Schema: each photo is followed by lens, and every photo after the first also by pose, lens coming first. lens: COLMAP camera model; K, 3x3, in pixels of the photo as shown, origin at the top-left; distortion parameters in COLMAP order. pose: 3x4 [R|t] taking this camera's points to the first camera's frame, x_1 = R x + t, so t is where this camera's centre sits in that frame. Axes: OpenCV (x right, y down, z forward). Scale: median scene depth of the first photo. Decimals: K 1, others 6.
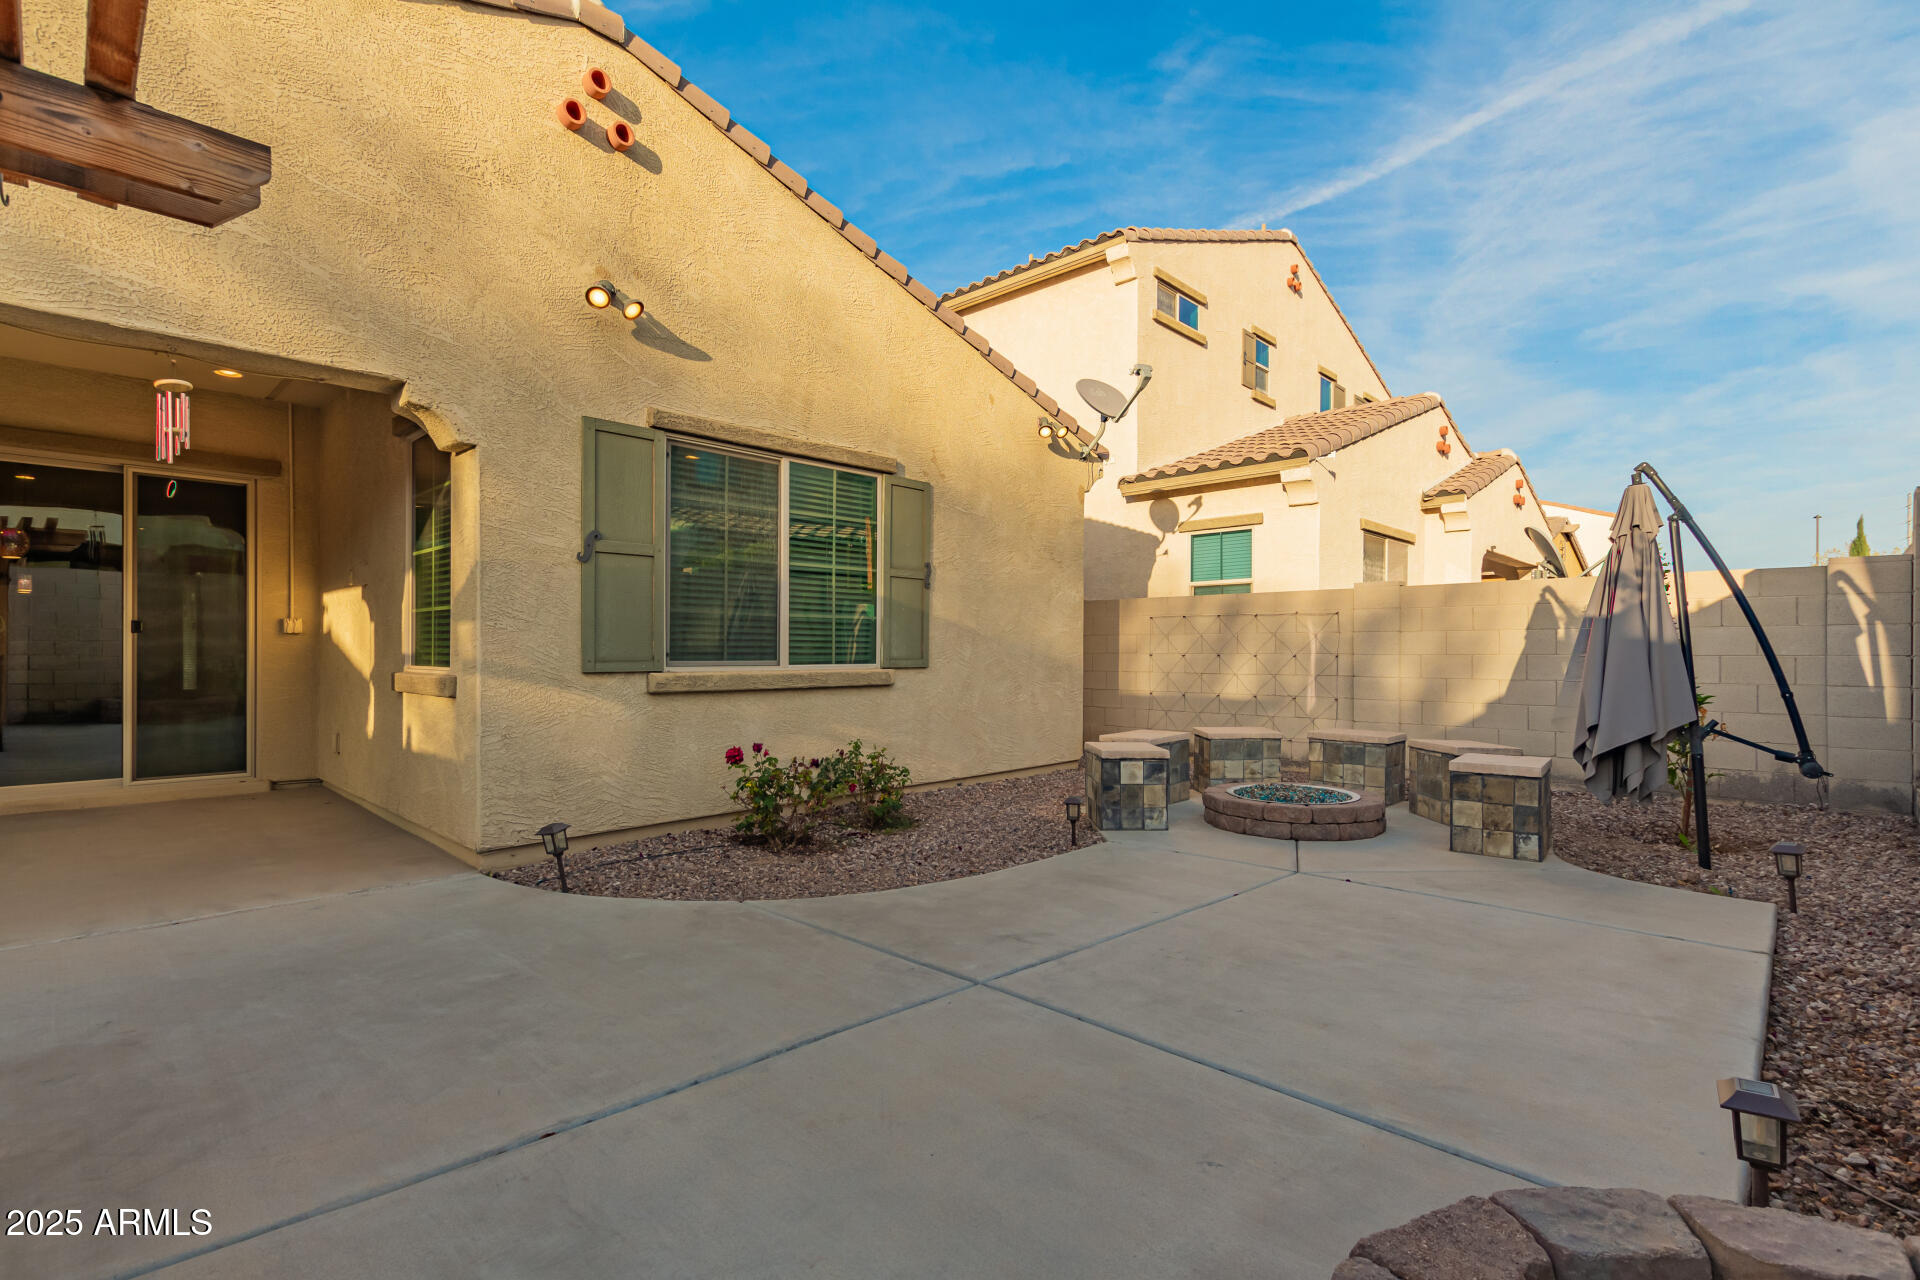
lens RADIAL K [[890.6, 0, 949.7], [0, 890.6, 630.7], [0, 0, 1]] dist [0.002447, -0.003550]
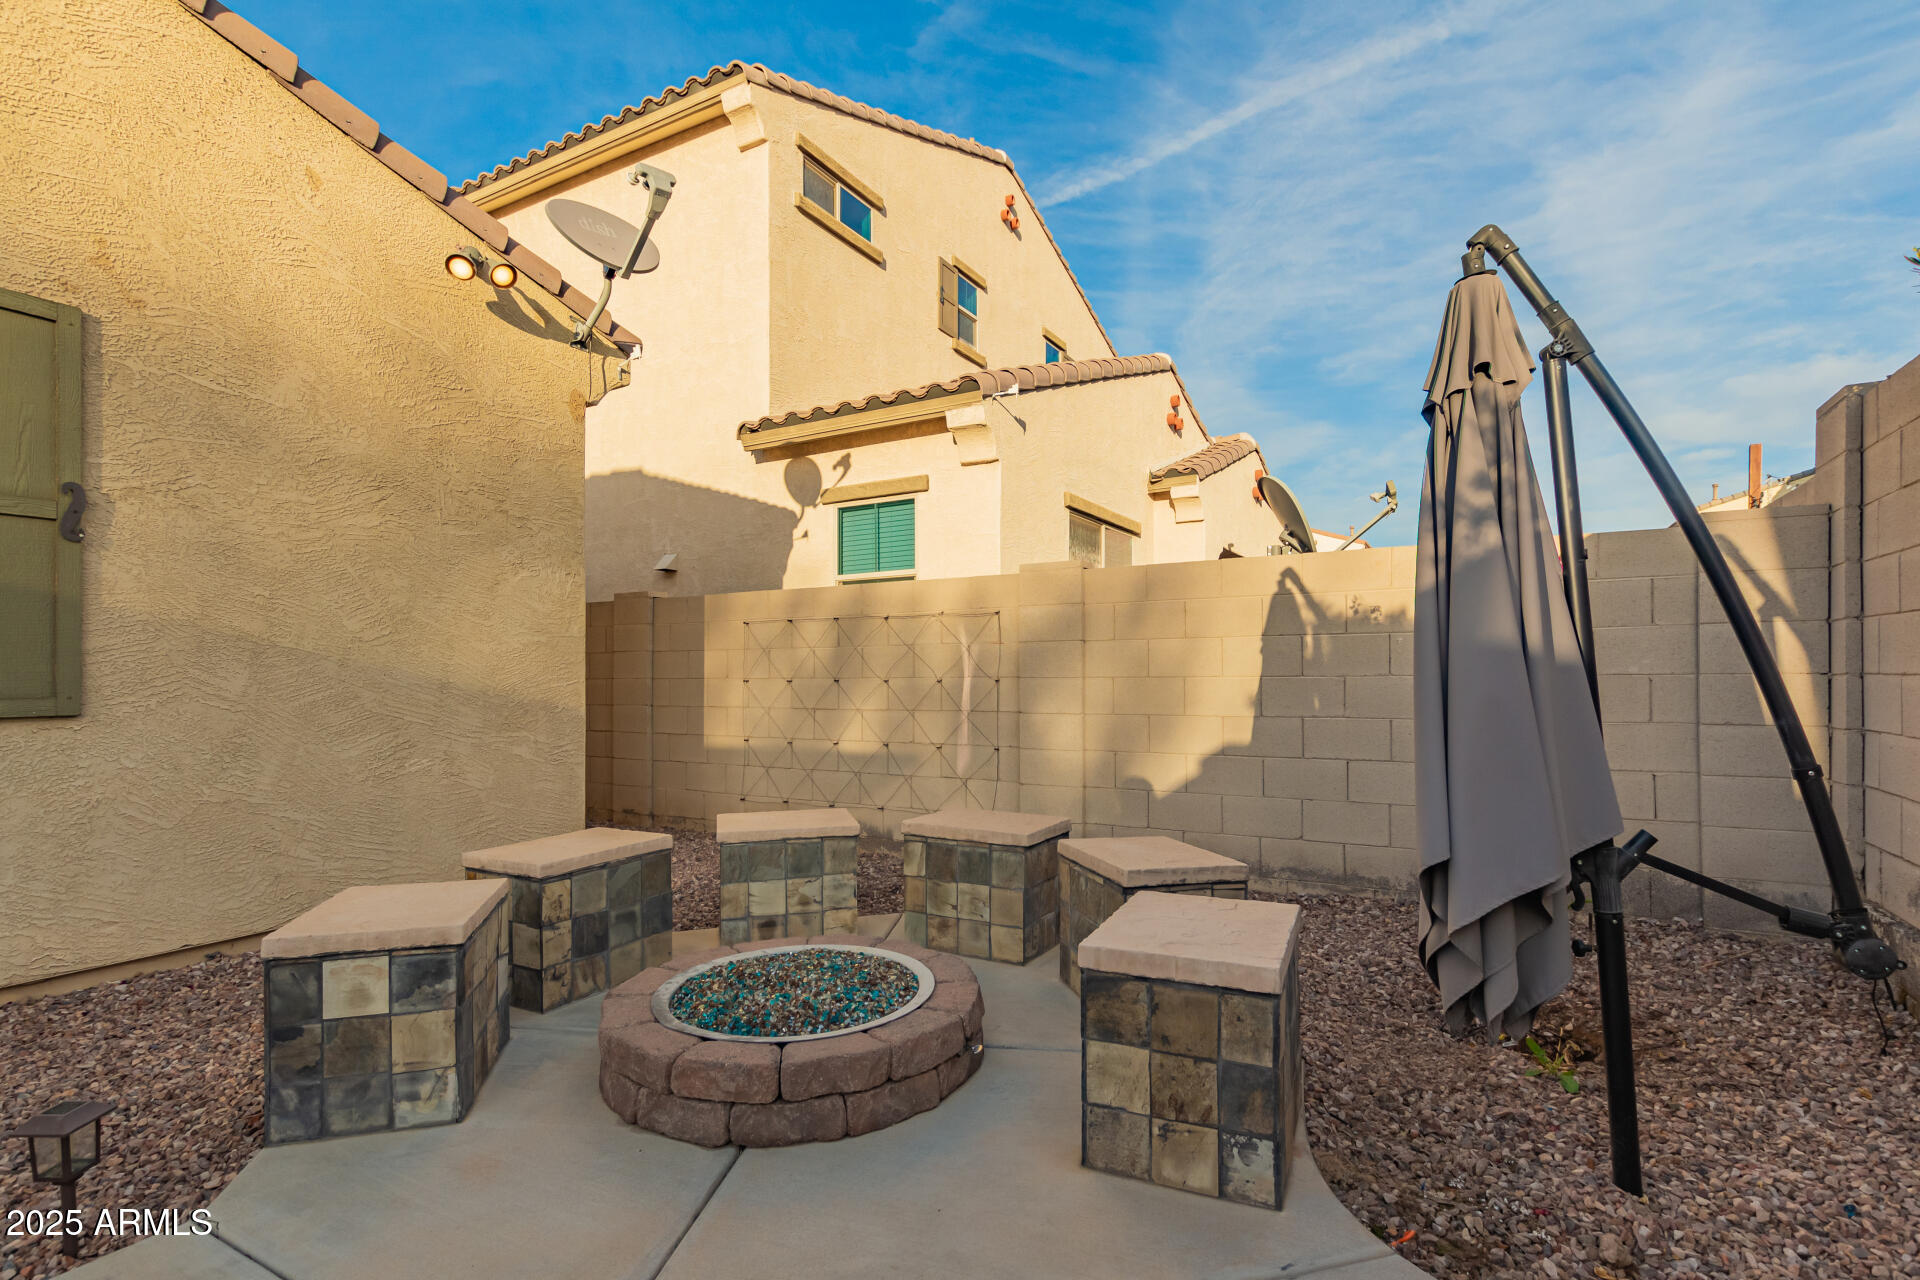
lens RADIAL K [[890.6, 0, 961.9], [0, 890.6, 650.5], [0, 0, 1]] dist [0.002447, -0.003550]
pose [[0.971656, -0.001682, 0.236394, 0.253784], [0.002823, 0.999986, -0.004492, 0.009058], [-0.236383, 0.005032, 0.971647, 0.379348]]
